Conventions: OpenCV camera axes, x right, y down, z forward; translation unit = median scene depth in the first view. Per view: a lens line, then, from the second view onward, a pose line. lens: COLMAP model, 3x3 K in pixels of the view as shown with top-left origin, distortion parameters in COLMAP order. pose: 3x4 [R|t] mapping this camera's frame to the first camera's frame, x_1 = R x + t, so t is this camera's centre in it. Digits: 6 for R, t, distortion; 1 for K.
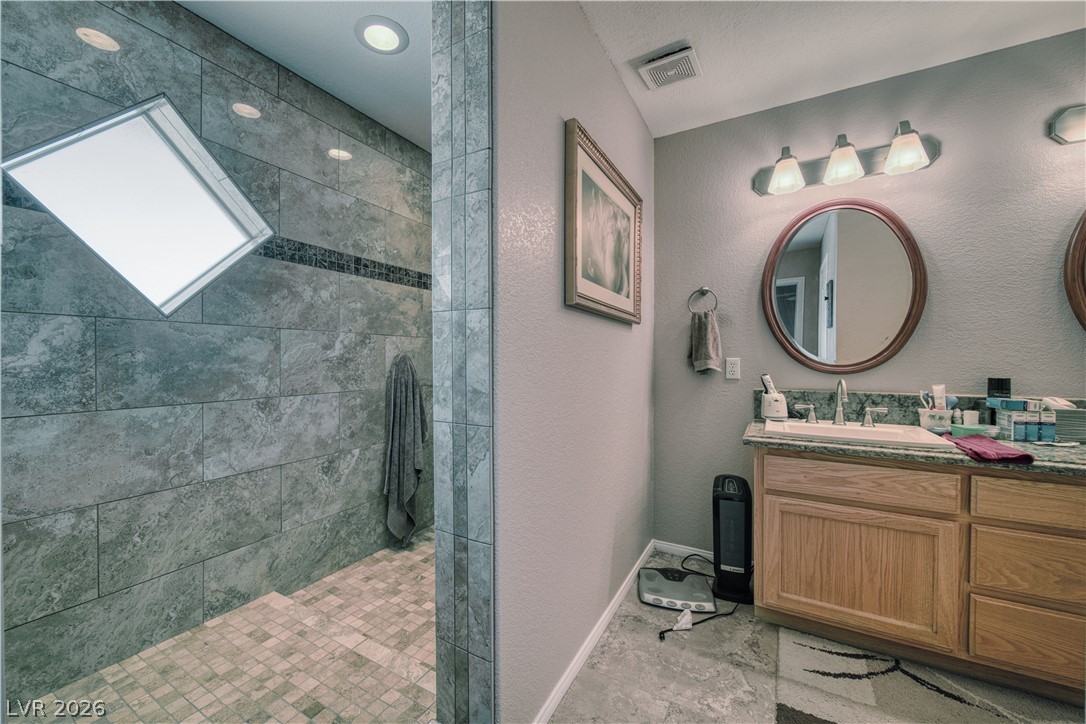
lens RADIAL K [[379.1, 0, 543.1], [0, 379.1, 360.6], [0, 0, 1]] dist [0.000364, -0.002523]
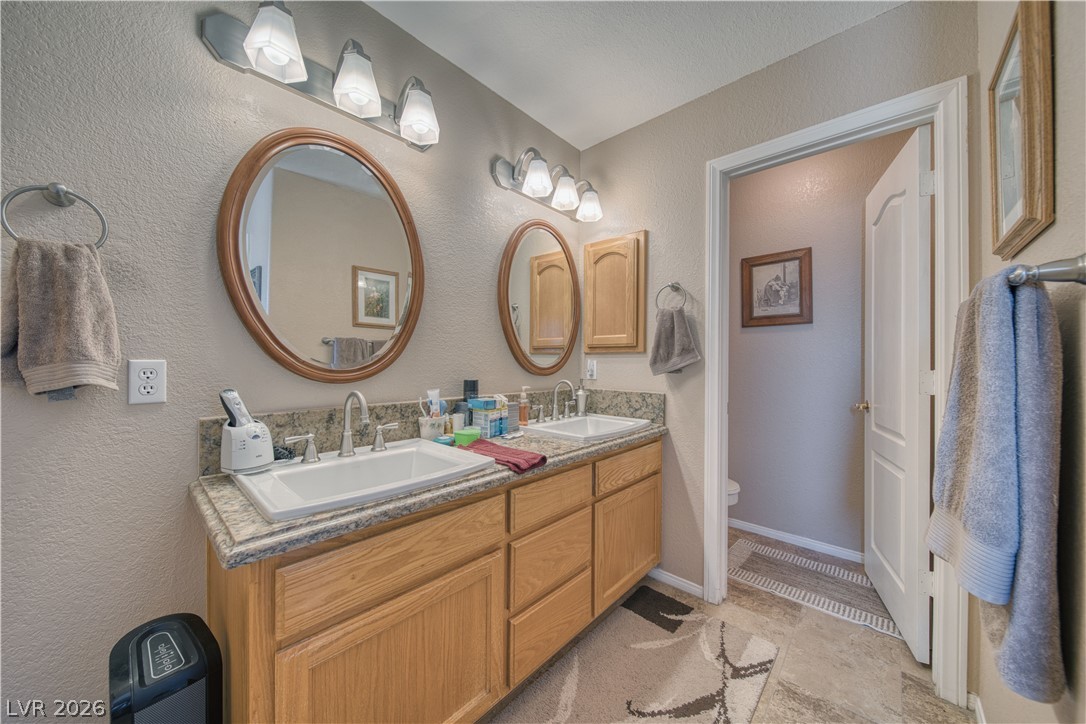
lens RADIAL K [[379.1, 0, 543.1], [0, 379.1, 360.6], [0, 0, 1]] dist [0.000364, -0.002523]
pose [[0.216799, 0.005128, 0.976203, 0.116048], [-0.000926, 0.999987, -0.005047, -0.002541], [-0.976216, 0.000190, 0.216801, 0.331808]]
